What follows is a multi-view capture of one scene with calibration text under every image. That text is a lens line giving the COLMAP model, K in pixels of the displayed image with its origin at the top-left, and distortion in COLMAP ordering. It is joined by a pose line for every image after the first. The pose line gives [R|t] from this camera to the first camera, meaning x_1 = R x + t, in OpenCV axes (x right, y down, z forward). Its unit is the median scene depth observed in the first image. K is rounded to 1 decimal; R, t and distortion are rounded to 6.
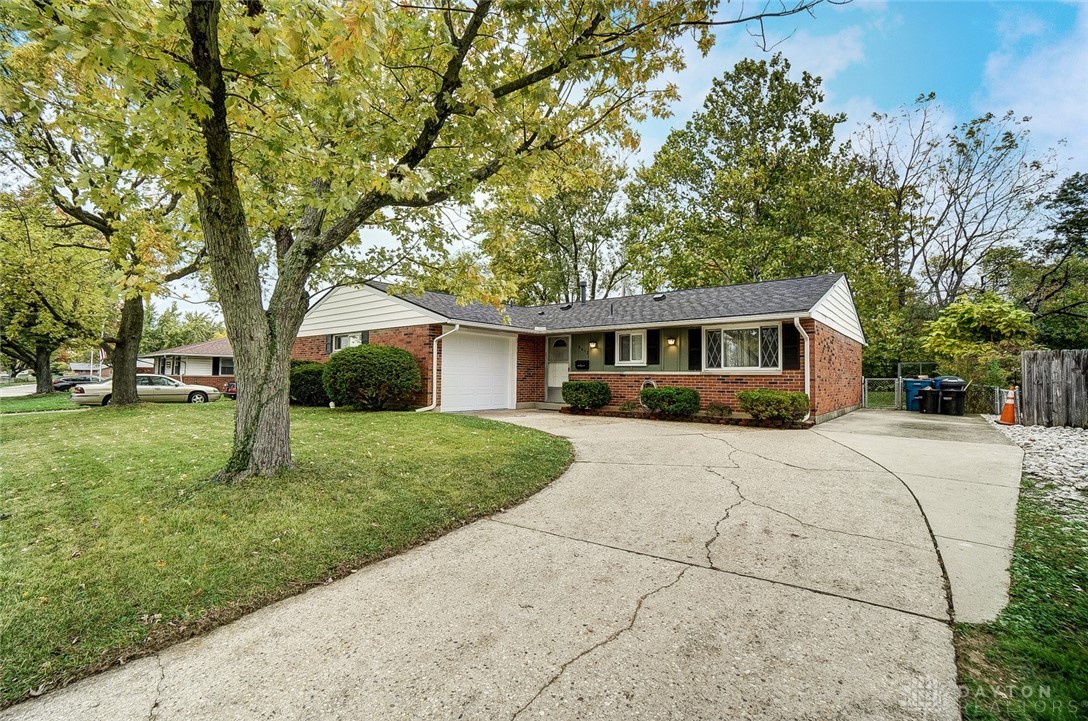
lens RADIAL K [[486.7, 0, 544.0], [0, 486.7, 360.5], [0, 0, 1]] dist [-0.065261, 0.026540]
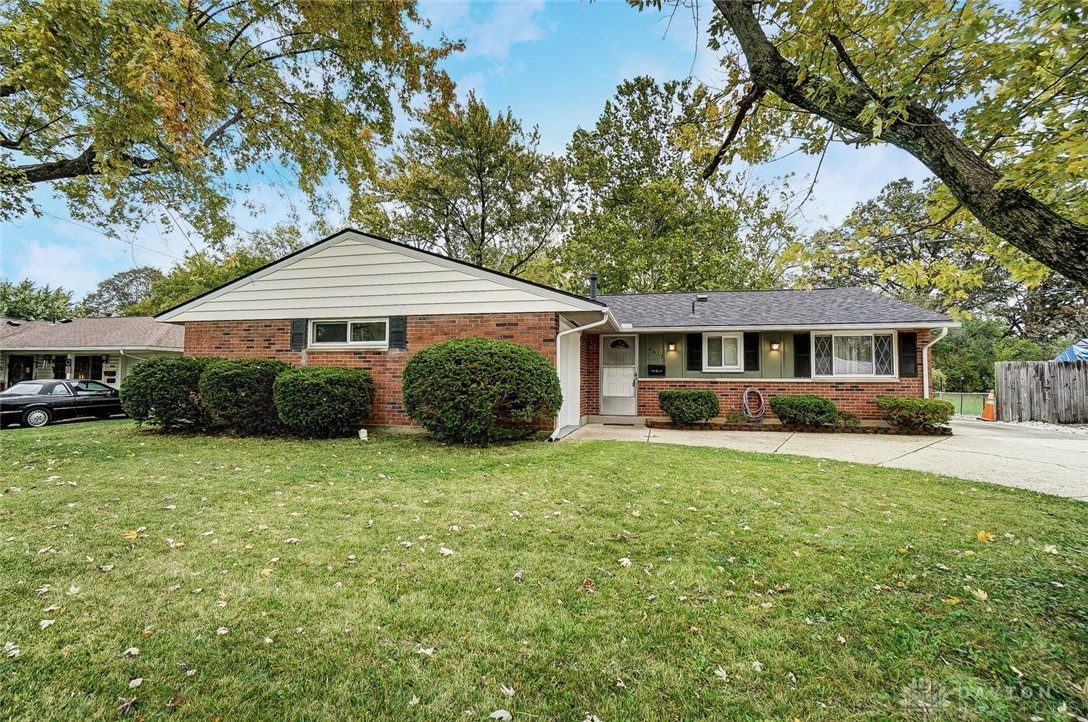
lens RADIAL K [[486.7, 0, 544.0], [0, 486.7, 361.0], [0, 0, 1]] dist [-0.065261, 0.026540]
pose [[0.898392, 0.013390, 0.438990, -0.535742], [-0.013430, 0.999905, -0.003014, -0.001922], [-0.438989, -0.003188, 0.898487, 0.357330]]
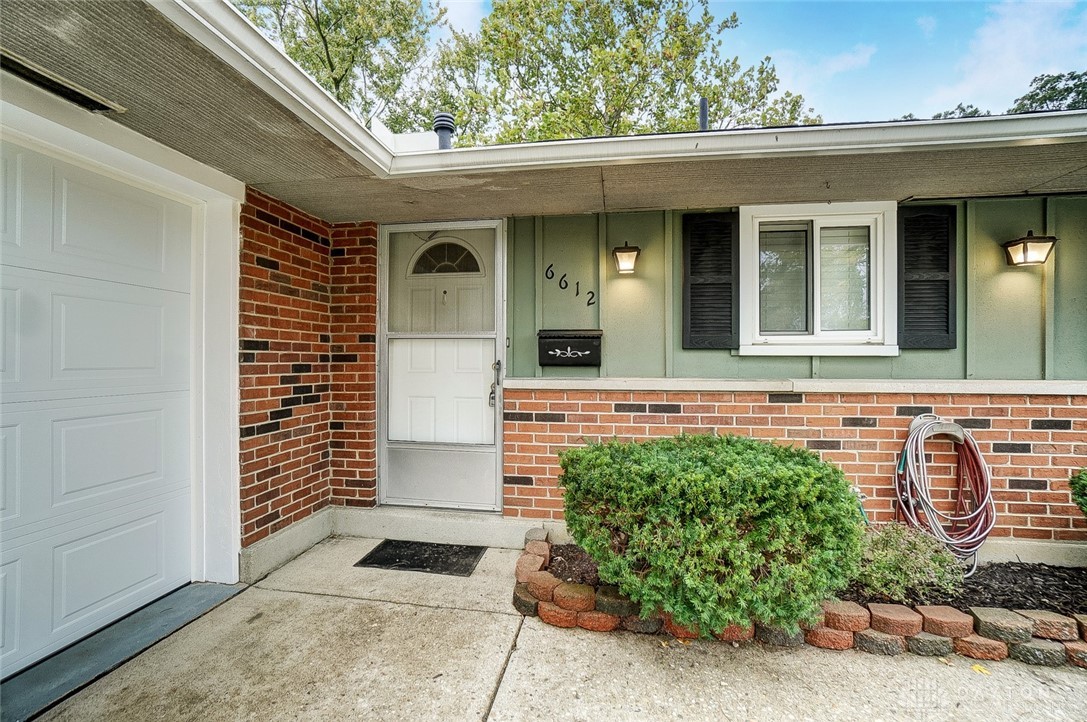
lens RADIAL K [[486.3, 0, 543.5], [0, 486.3, 361.0], [0, 0, 1]] dist [-0.065261, 0.026540]
pose [[0.857467, -0.019631, 0.514164, -0.057792], [-0.009724, 0.998475, 0.054340, 0.002777], [-0.514447, -0.051594, 0.855969, 0.908427]]
